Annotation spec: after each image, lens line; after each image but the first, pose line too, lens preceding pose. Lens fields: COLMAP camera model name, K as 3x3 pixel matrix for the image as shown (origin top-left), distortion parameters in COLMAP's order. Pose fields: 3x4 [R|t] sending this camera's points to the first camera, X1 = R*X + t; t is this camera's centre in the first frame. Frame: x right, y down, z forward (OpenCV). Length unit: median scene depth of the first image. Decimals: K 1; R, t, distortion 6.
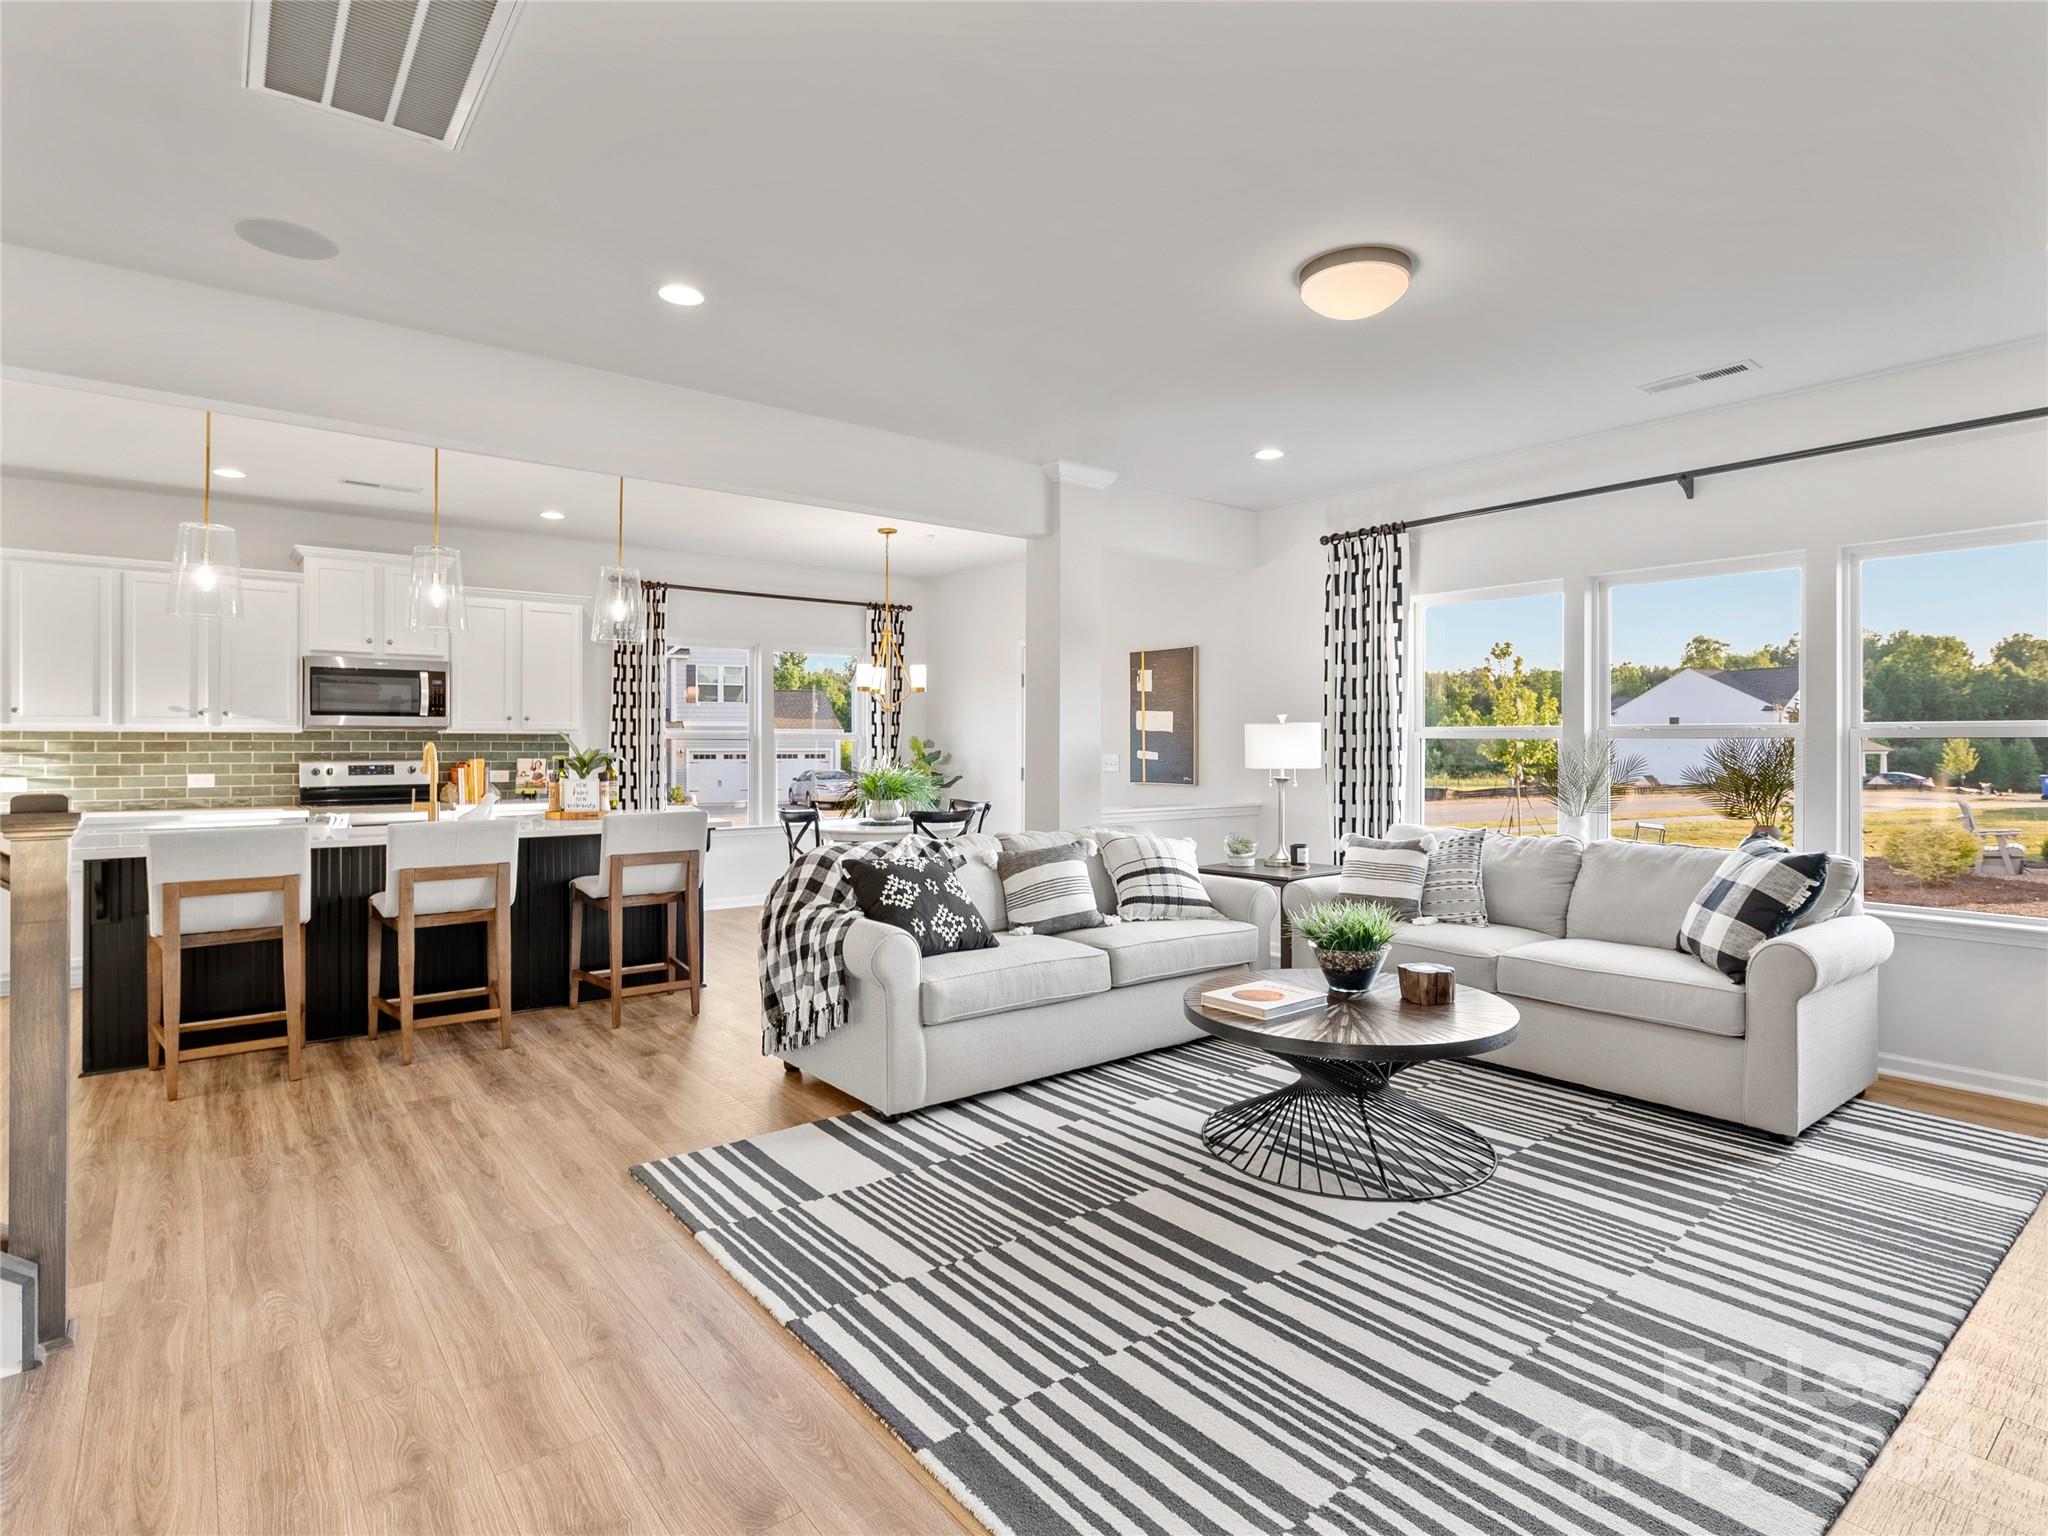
lens RADIAL K [[1061.3, 0, 1036.8], [0, 1061.3, 752.7], [0, 0, 1]] dist [-0.010414, 0.006415]
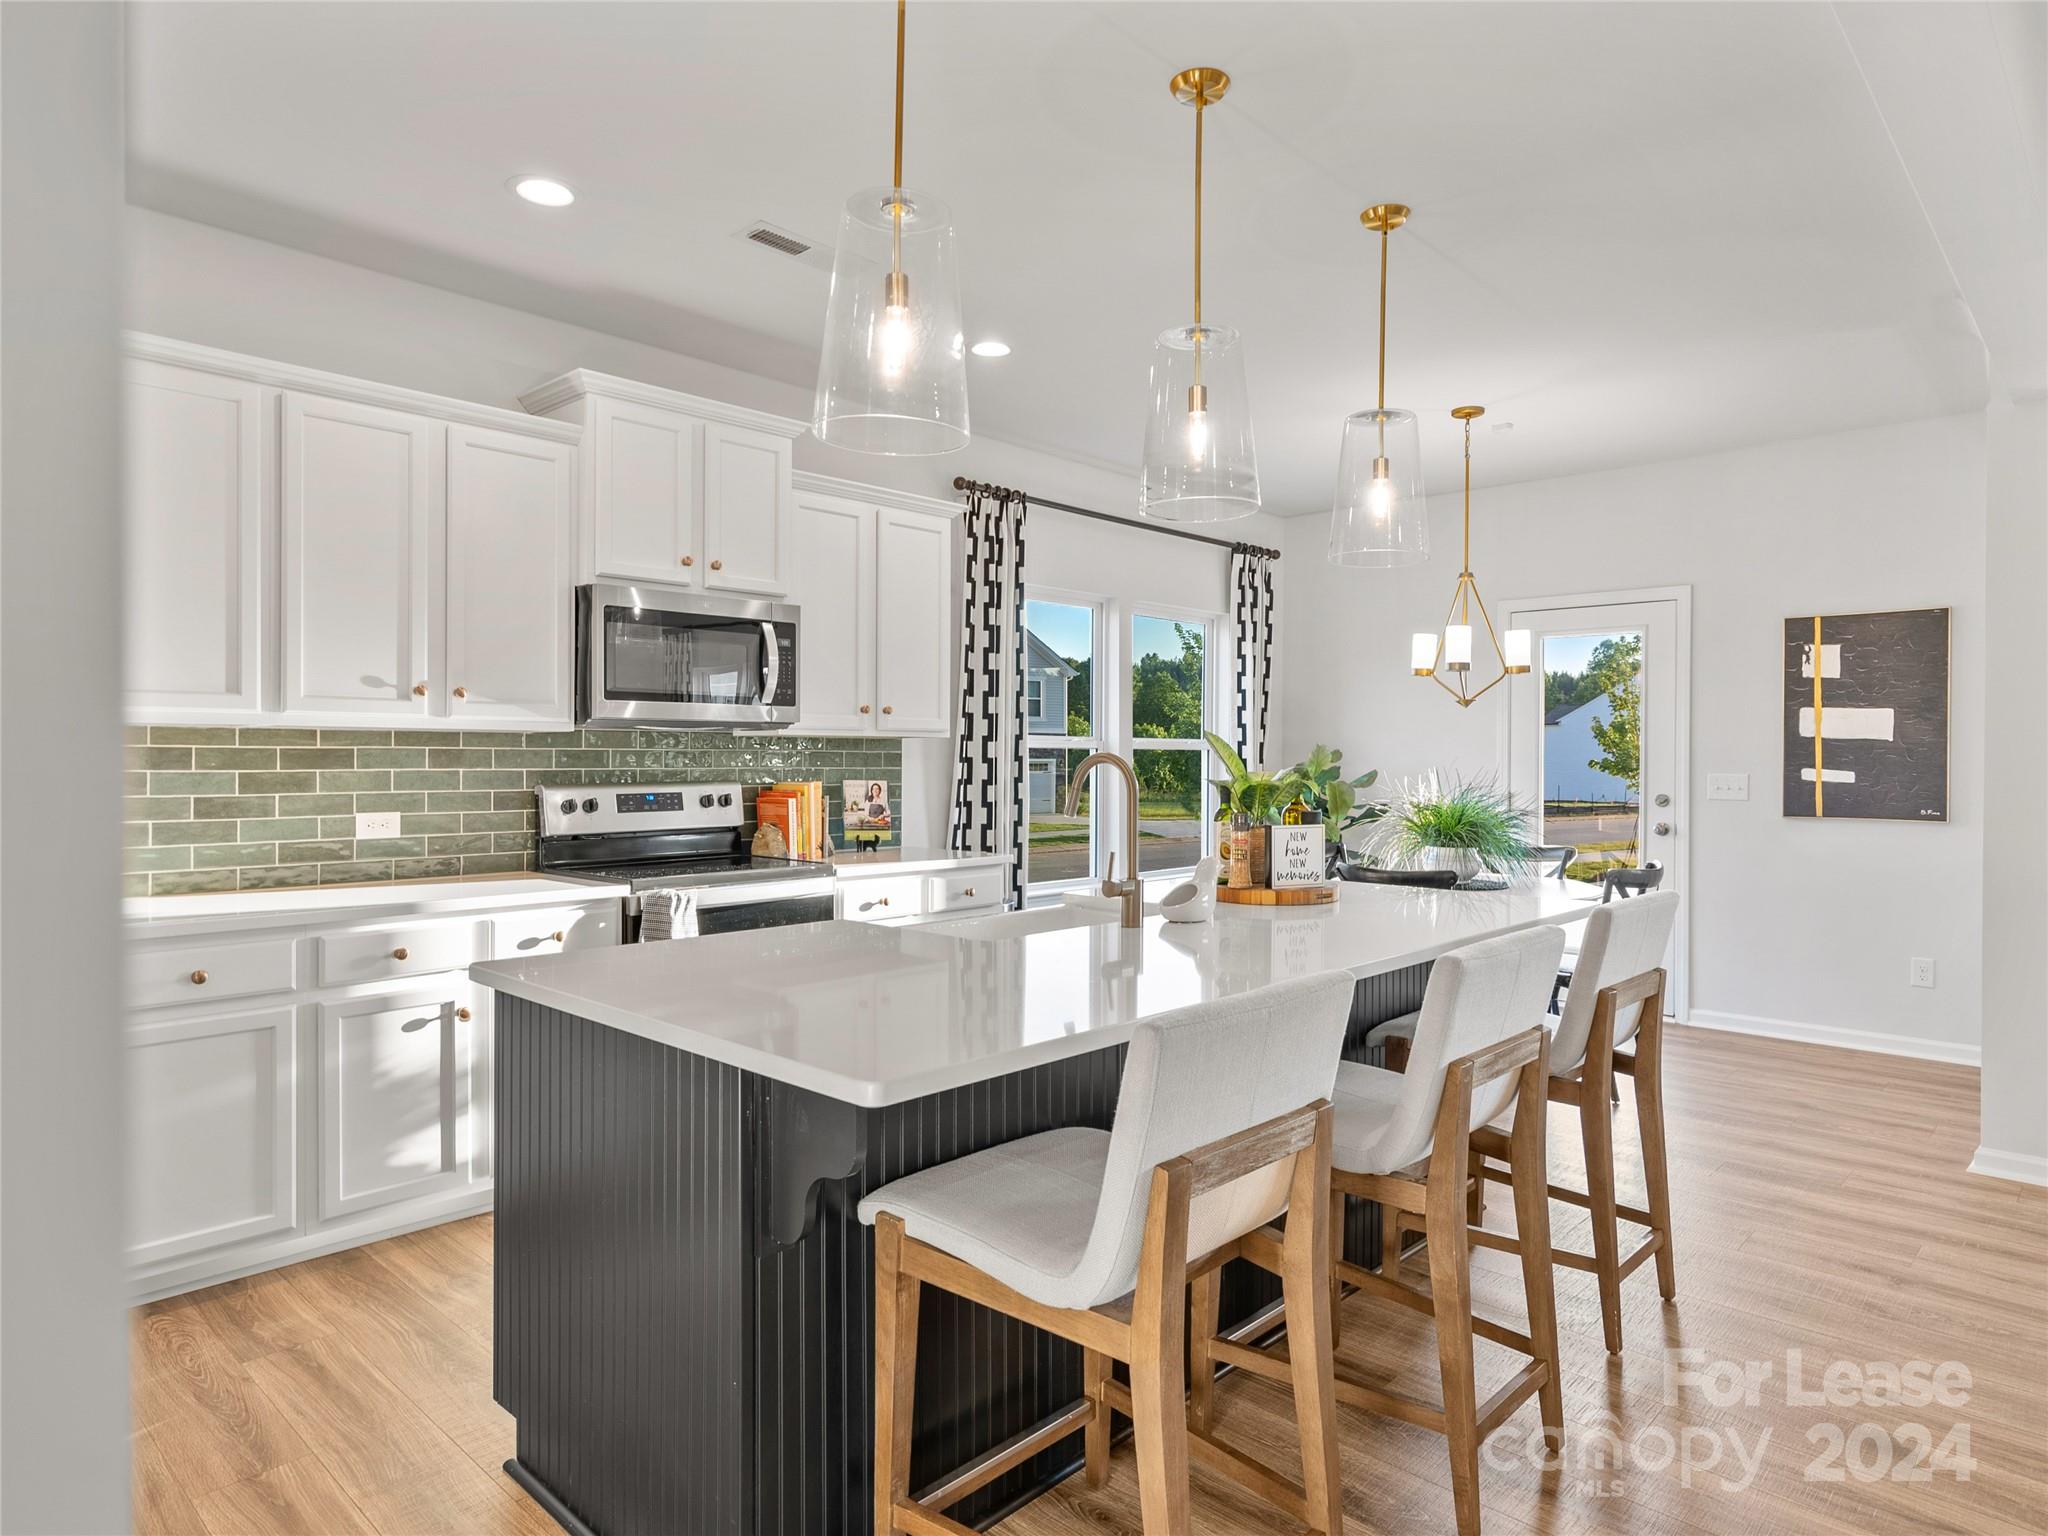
lens RADIAL K [[1187.8, 0, 1021.4], [0, 1187.8, 754.2], [0, 0, 1]] dist [-0.018506, -0.002177]
pose [[0.991544, 0.003981, 0.129707, -0.535999], [-0.003186, 0.999975, -0.006339, -0.005107], [-0.129729, 0.005872, 0.991532, 0.383038]]
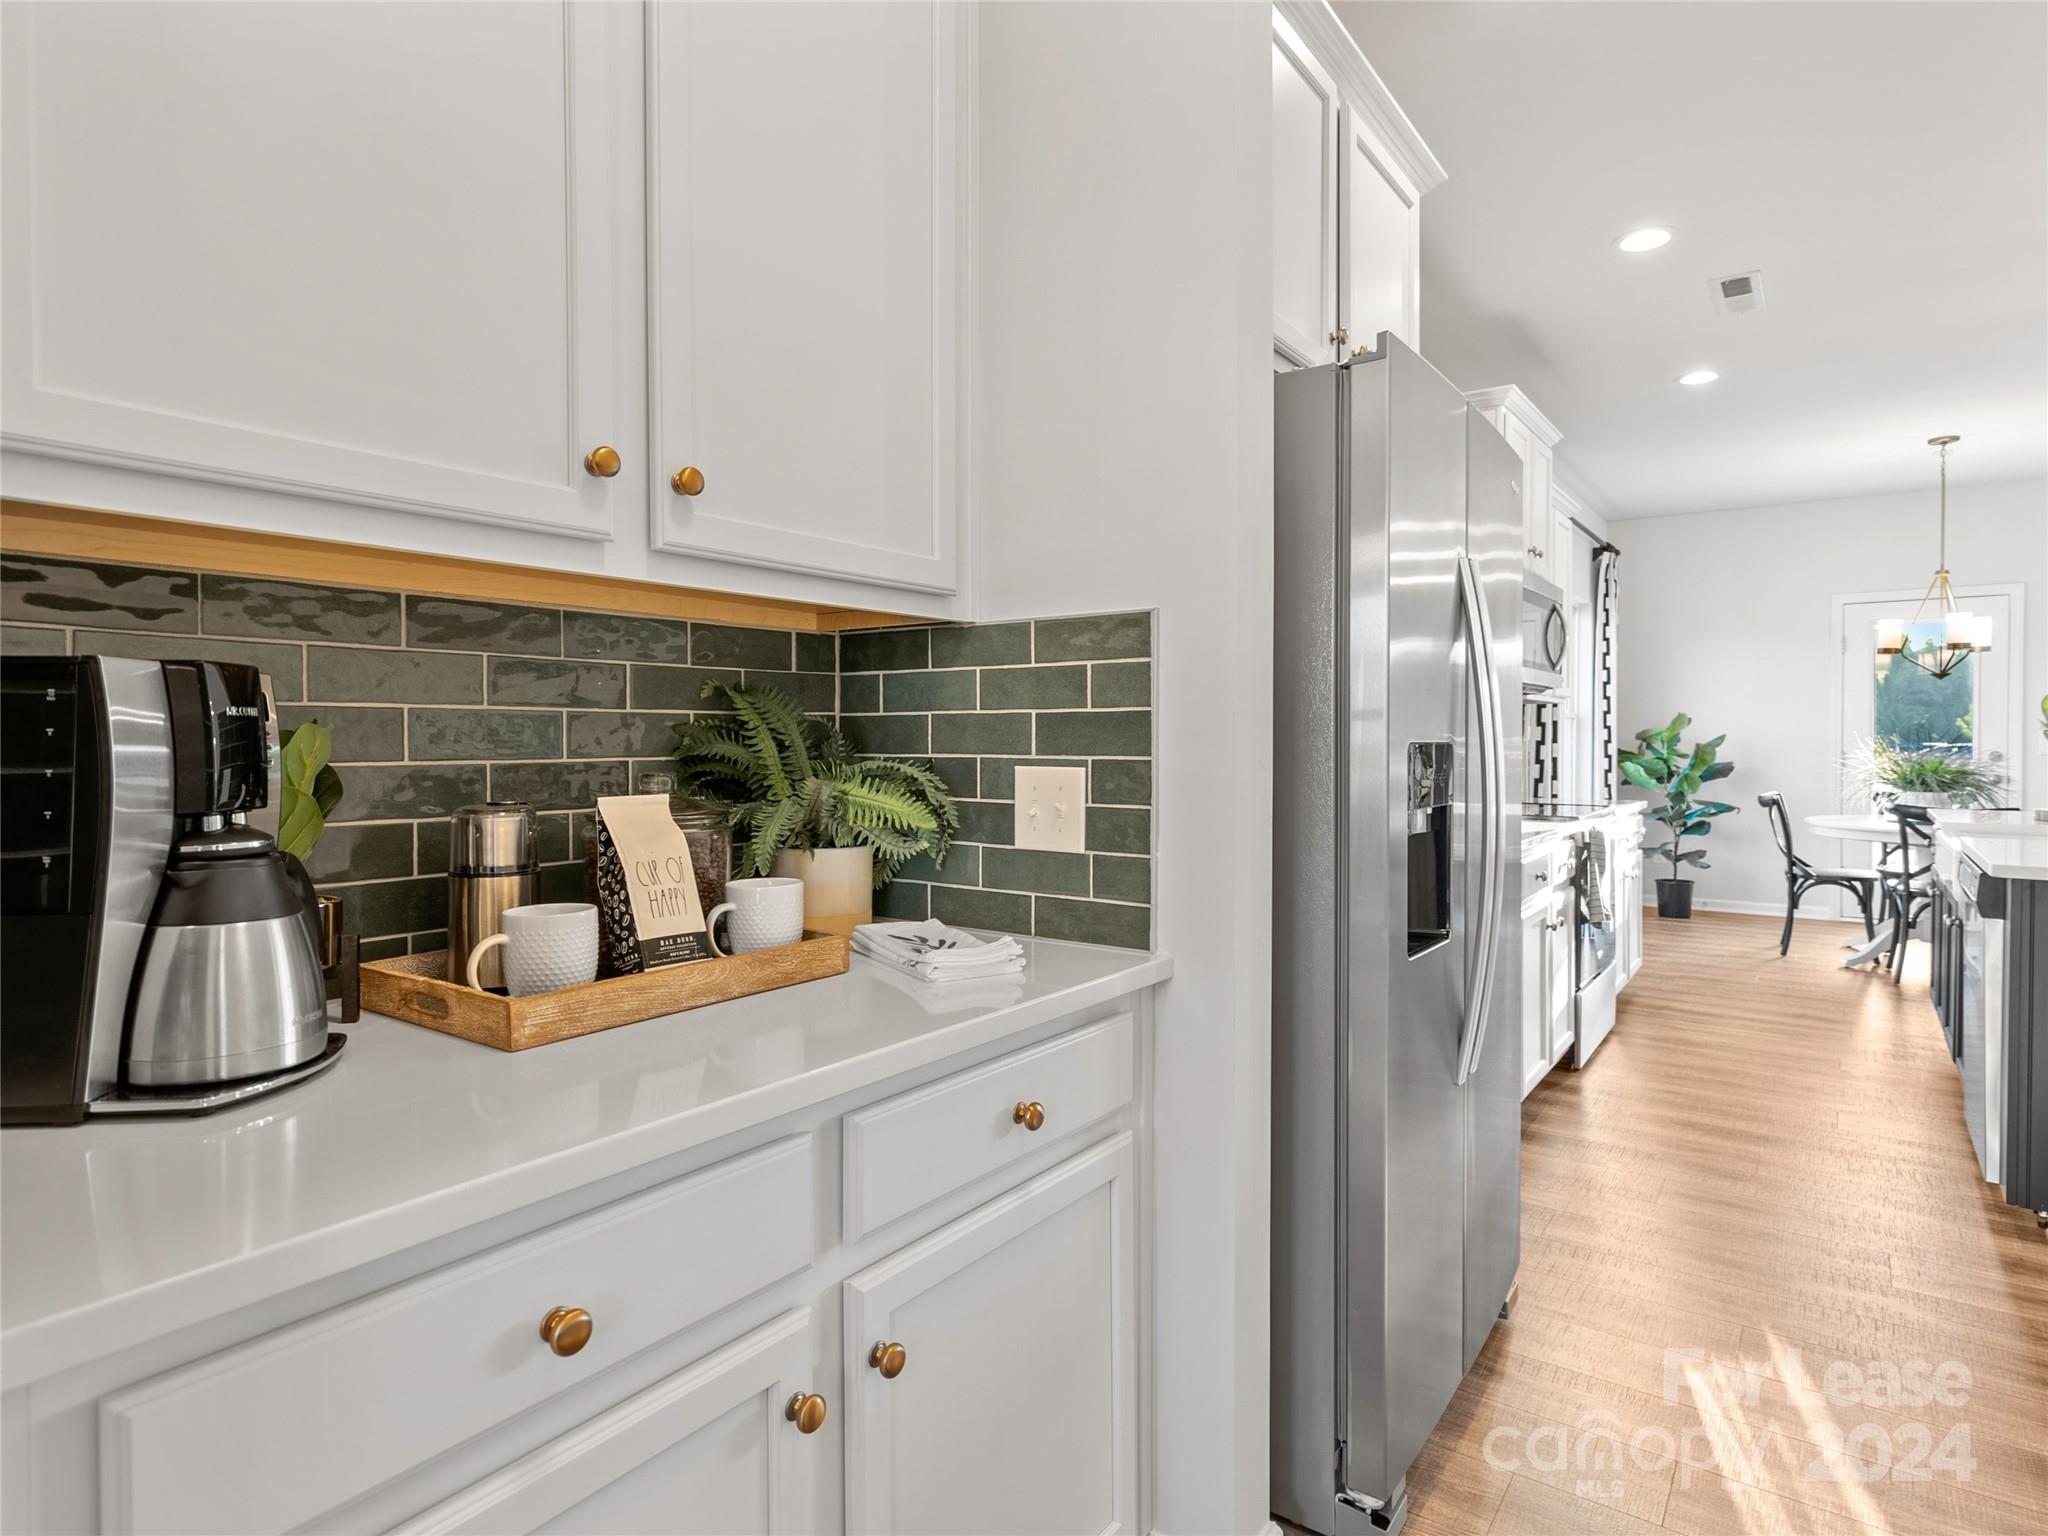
lens RADIAL K [[1124.4, 0, 1030.7], [0, 1124.4, 756.9], [0, 0, 1]] dist [-0.000189, -0.001183]
pose [[0.964009, -0.004619, 0.265829, -1.090345], [0.001796, 0.999939, 0.010864, 0.010293], [-0.265864, -0.009996, 0.963959, 0.425370]]
